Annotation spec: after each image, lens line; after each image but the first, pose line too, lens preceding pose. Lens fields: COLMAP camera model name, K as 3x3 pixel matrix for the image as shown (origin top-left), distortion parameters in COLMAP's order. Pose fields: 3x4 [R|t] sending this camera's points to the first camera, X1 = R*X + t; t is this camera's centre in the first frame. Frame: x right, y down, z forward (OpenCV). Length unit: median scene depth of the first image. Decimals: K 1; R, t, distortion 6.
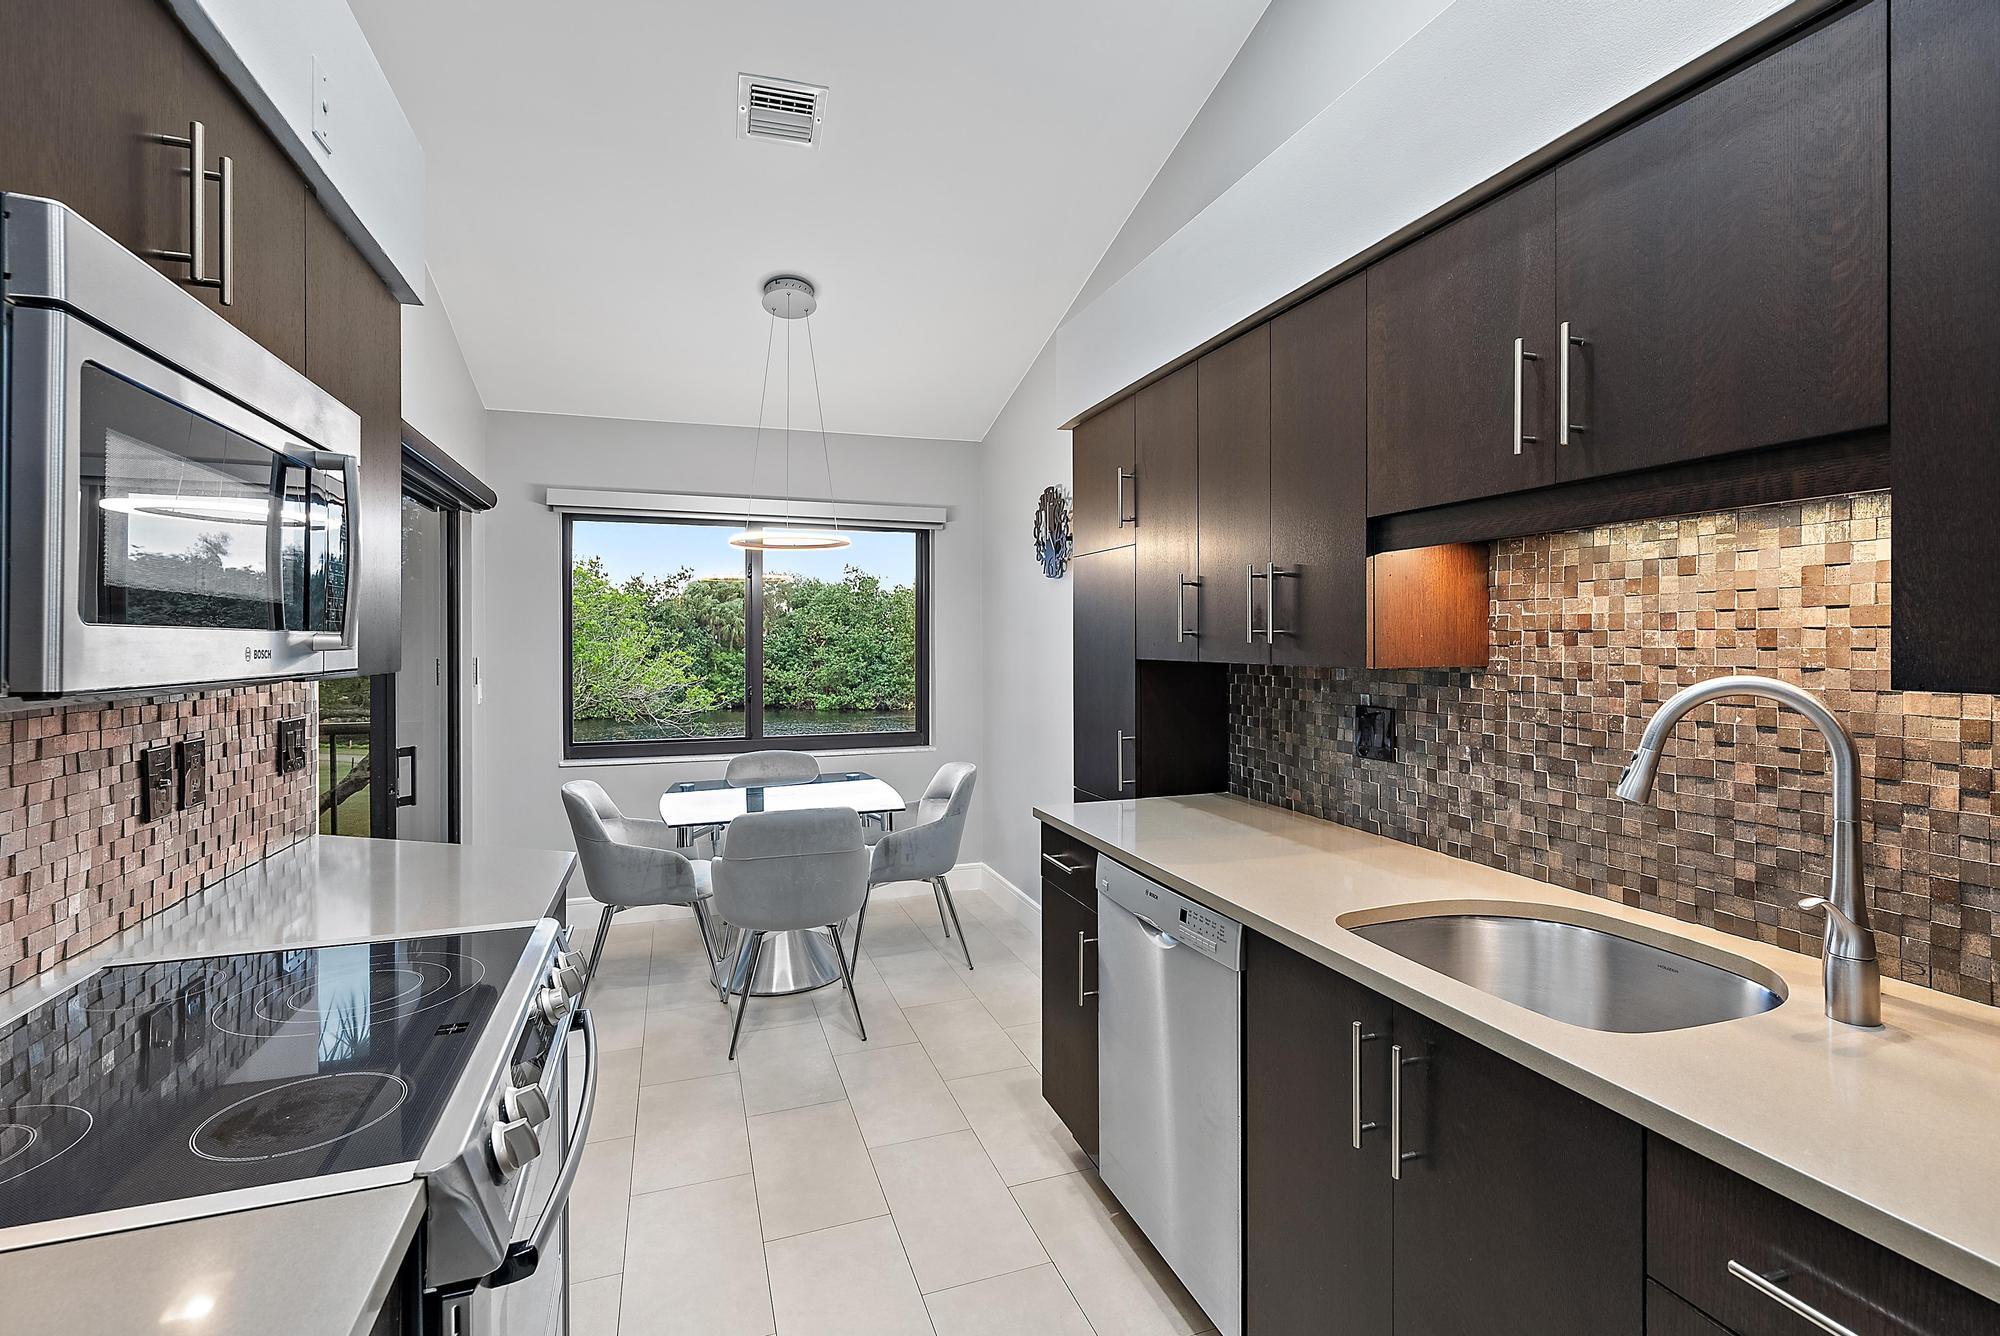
lens RADIAL K [[908.6, 0, 1006.6], [0, 908.6, 638.0], [0, 0, 1]] dist [-0.003667, -0.000198]
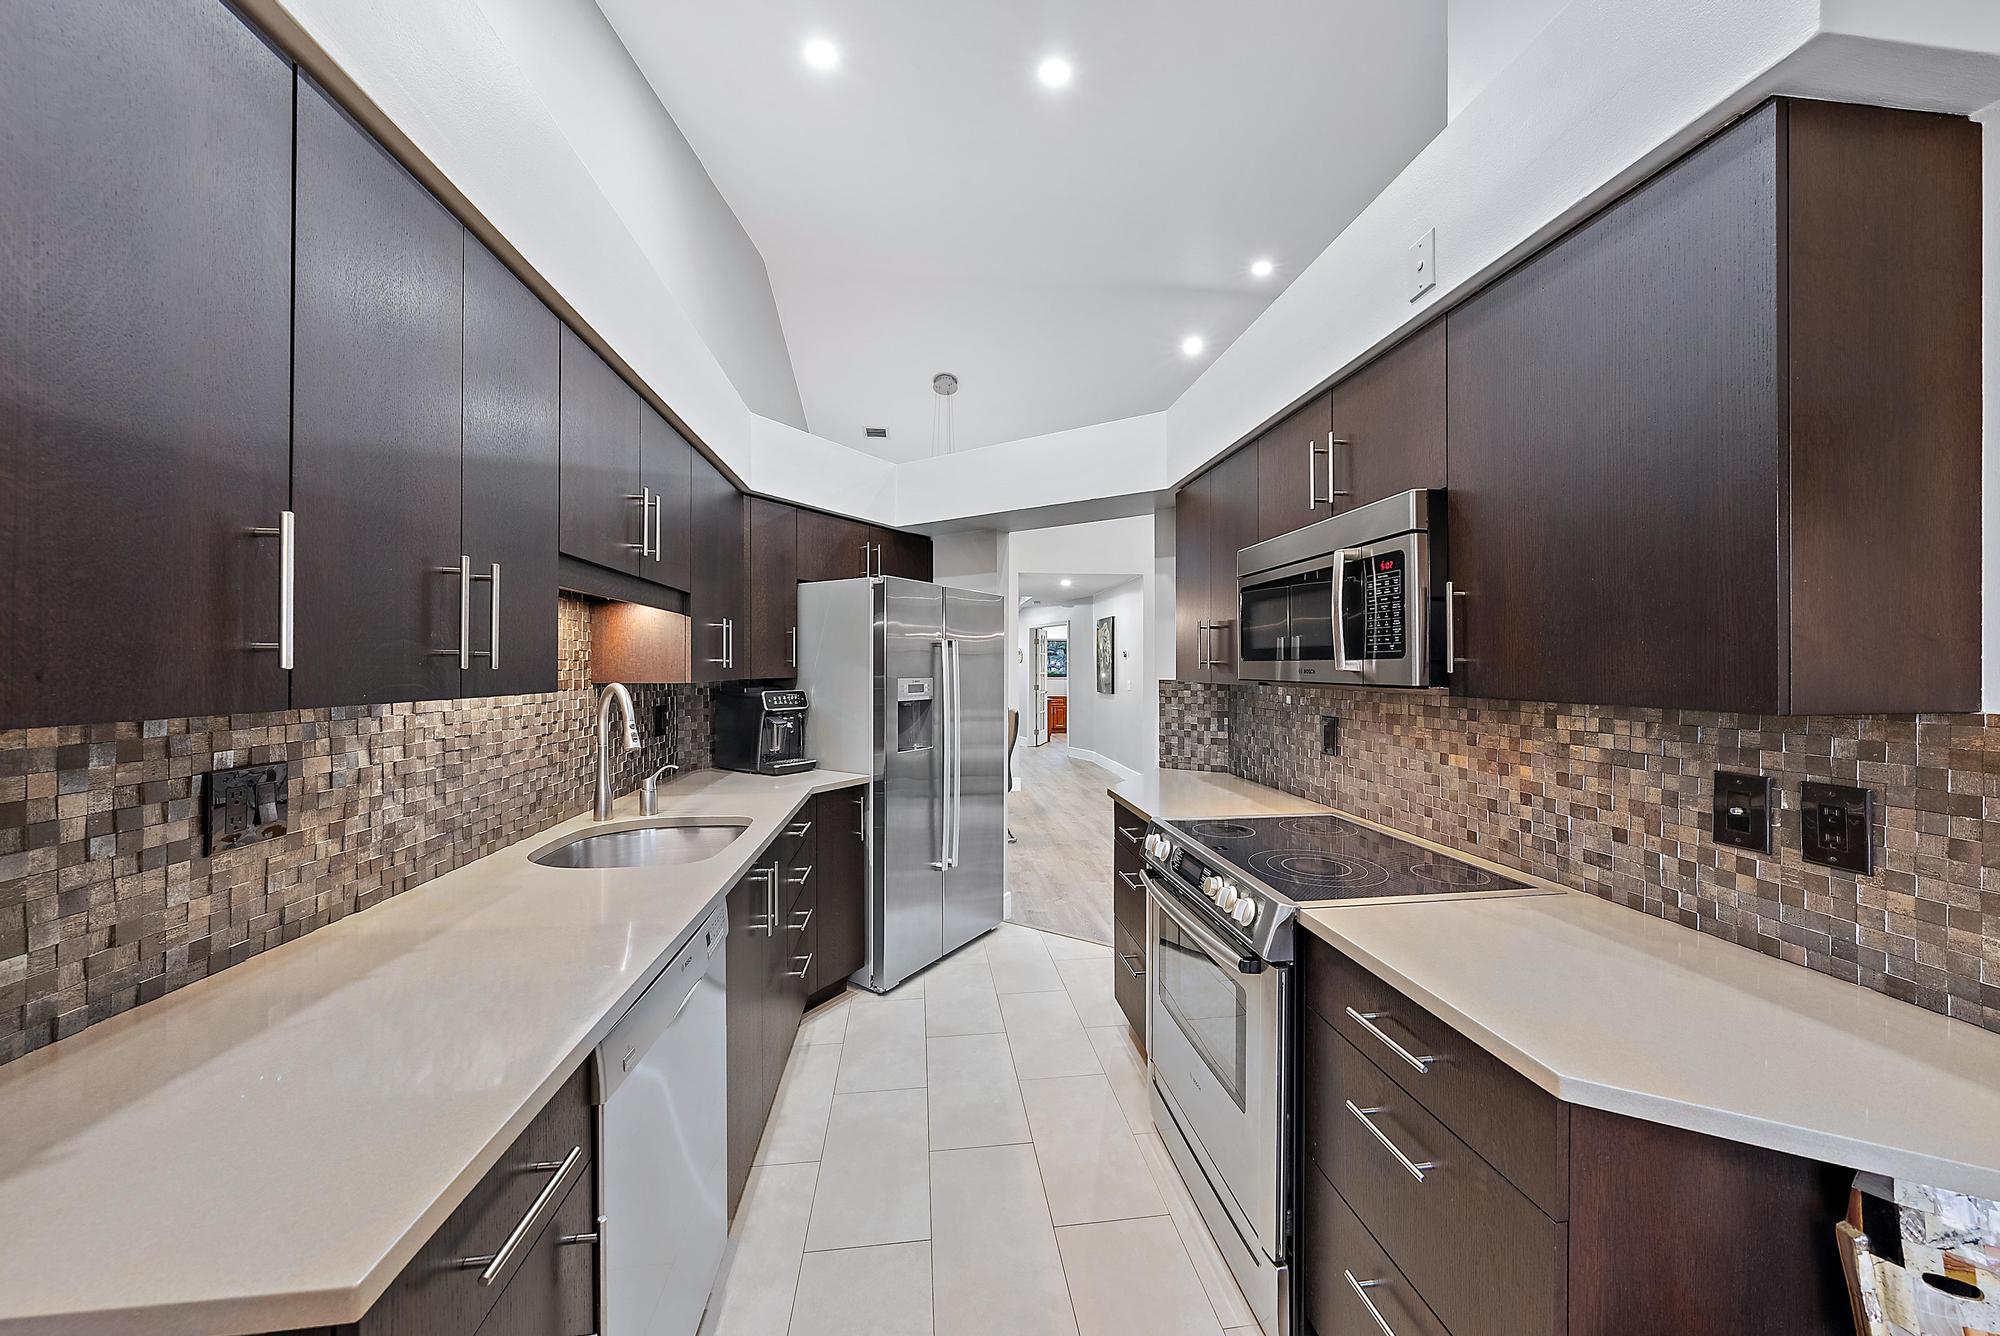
lens RADIAL K [[691.9, 0, 1001.2], [0, 691.9, 667.5], [0, 0, 1]] dist [-0.003266, 0.000629]
pose [[-0.976977, 0.002259, 0.213334, -0.268123], [0.001242, 0.999987, -0.004899, 0.009418], [-0.213343, -0.004521, -0.976967, 1.591911]]
